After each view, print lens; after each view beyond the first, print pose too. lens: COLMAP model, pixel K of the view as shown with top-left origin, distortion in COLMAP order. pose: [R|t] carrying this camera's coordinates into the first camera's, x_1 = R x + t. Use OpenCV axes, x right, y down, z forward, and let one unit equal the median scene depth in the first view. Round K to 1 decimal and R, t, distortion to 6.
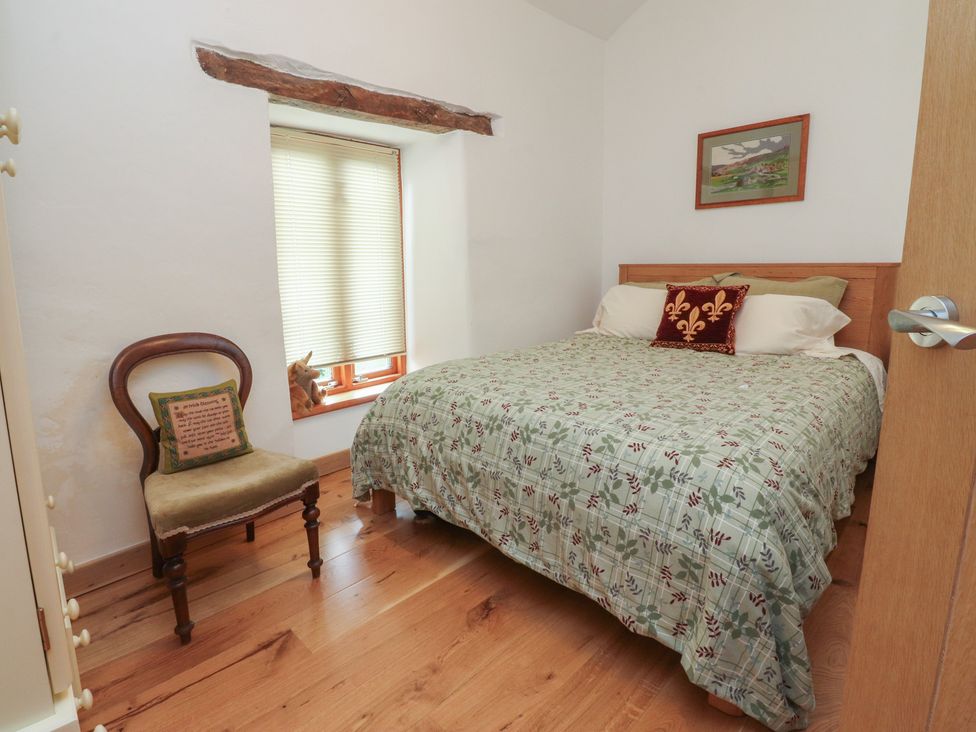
lens RADIAL K [[508.4, 0, 482.4], [0, 508.4, 346.8], [0, 0, 1]] dist [0.002088, -0.013577]
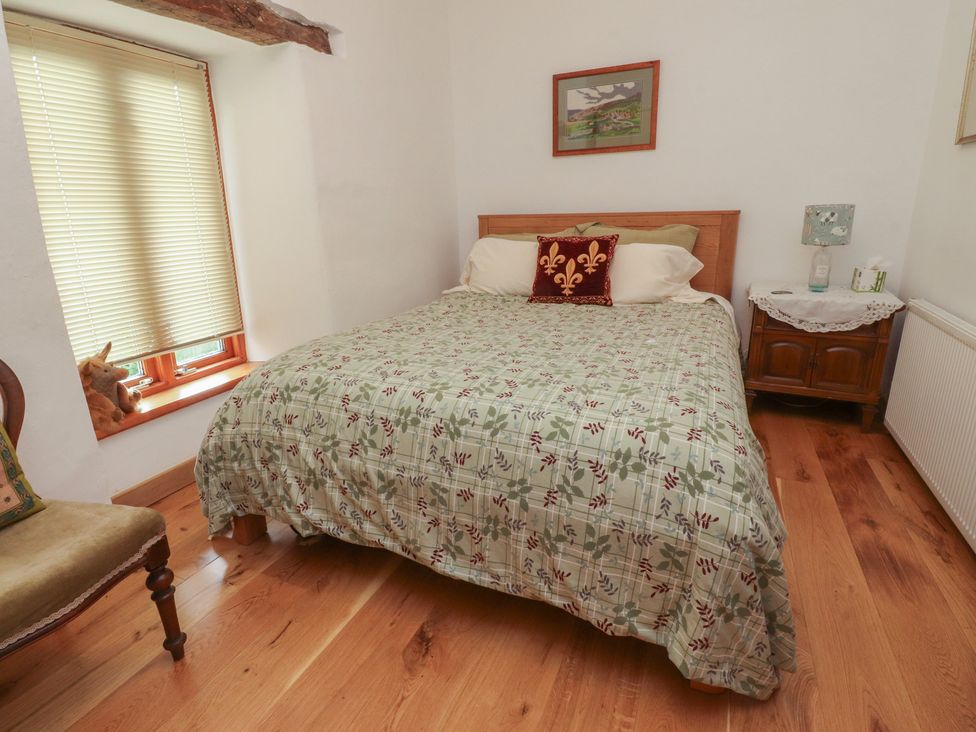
lens RADIAL K [[508.4, 0, 482.4], [0, 508.4, 346.8], [0, 0, 1]] dist [0.002088, -0.013577]
pose [[0.936763, -0.097959, 0.335975, -0.115935], [0.067399, 0.992552, 0.101475, -0.031605], [-0.343413, -0.072413, 0.936389, 0.200461]]
